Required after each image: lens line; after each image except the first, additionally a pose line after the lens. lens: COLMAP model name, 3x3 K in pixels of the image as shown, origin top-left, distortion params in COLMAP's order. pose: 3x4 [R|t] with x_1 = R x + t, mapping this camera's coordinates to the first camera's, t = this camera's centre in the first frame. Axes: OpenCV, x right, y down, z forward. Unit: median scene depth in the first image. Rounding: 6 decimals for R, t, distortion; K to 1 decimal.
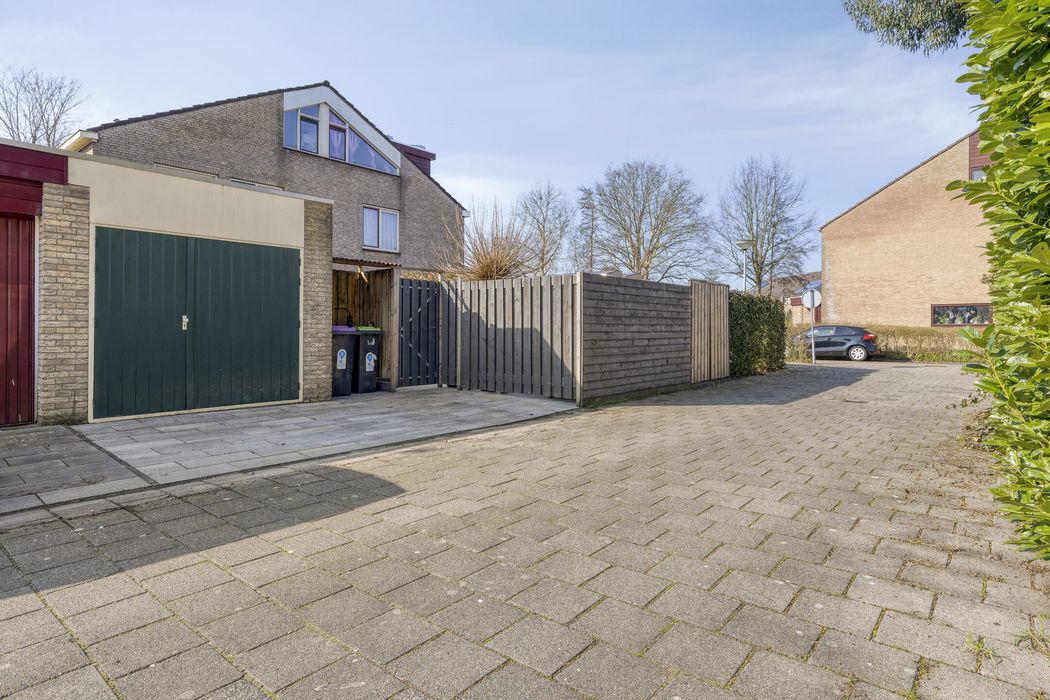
lens RADIAL K [[574.2, 0, 526.3], [0, 574.2, 325.2], [0, 0, 1]] dist [-0.000378, 0.000071]
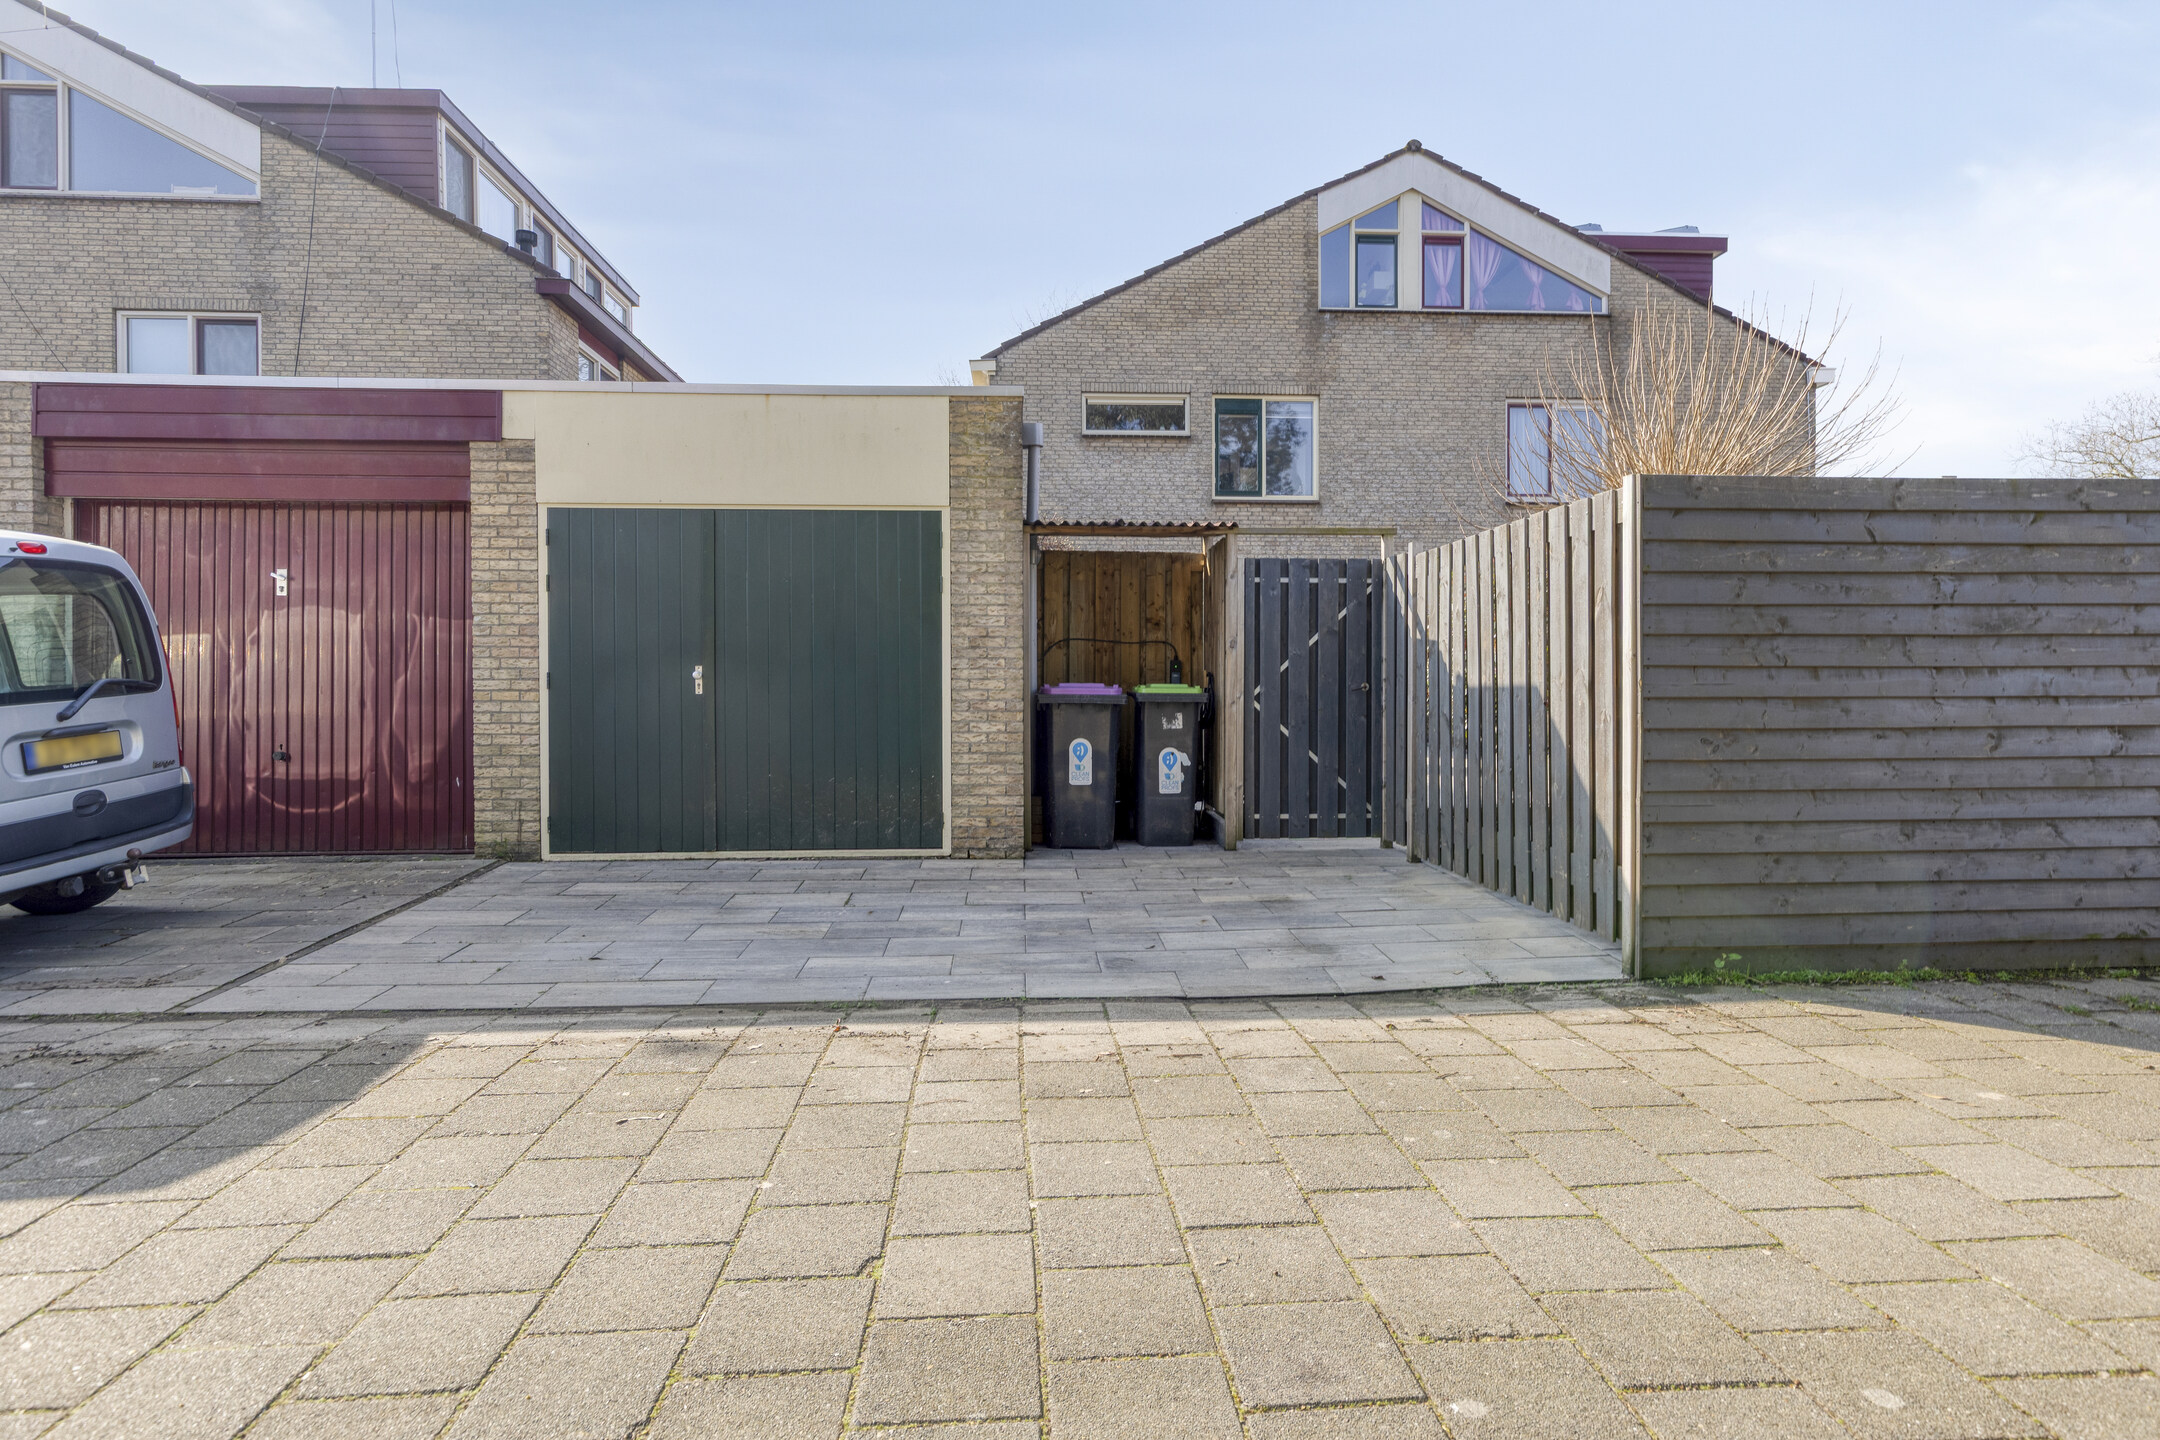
lens RADIAL K [[1141.9, 0, 1078.0], [0, 1141.9, 703.3], [0, 0, 1]] dist [0.000567, -0.001409]
pose [[0.694379, 0.004808, -0.719593, 0.256619], [0.009936, 0.999818, 0.016269, 0.002256], [0.719541, -0.018447, 0.694205, 0.380704]]
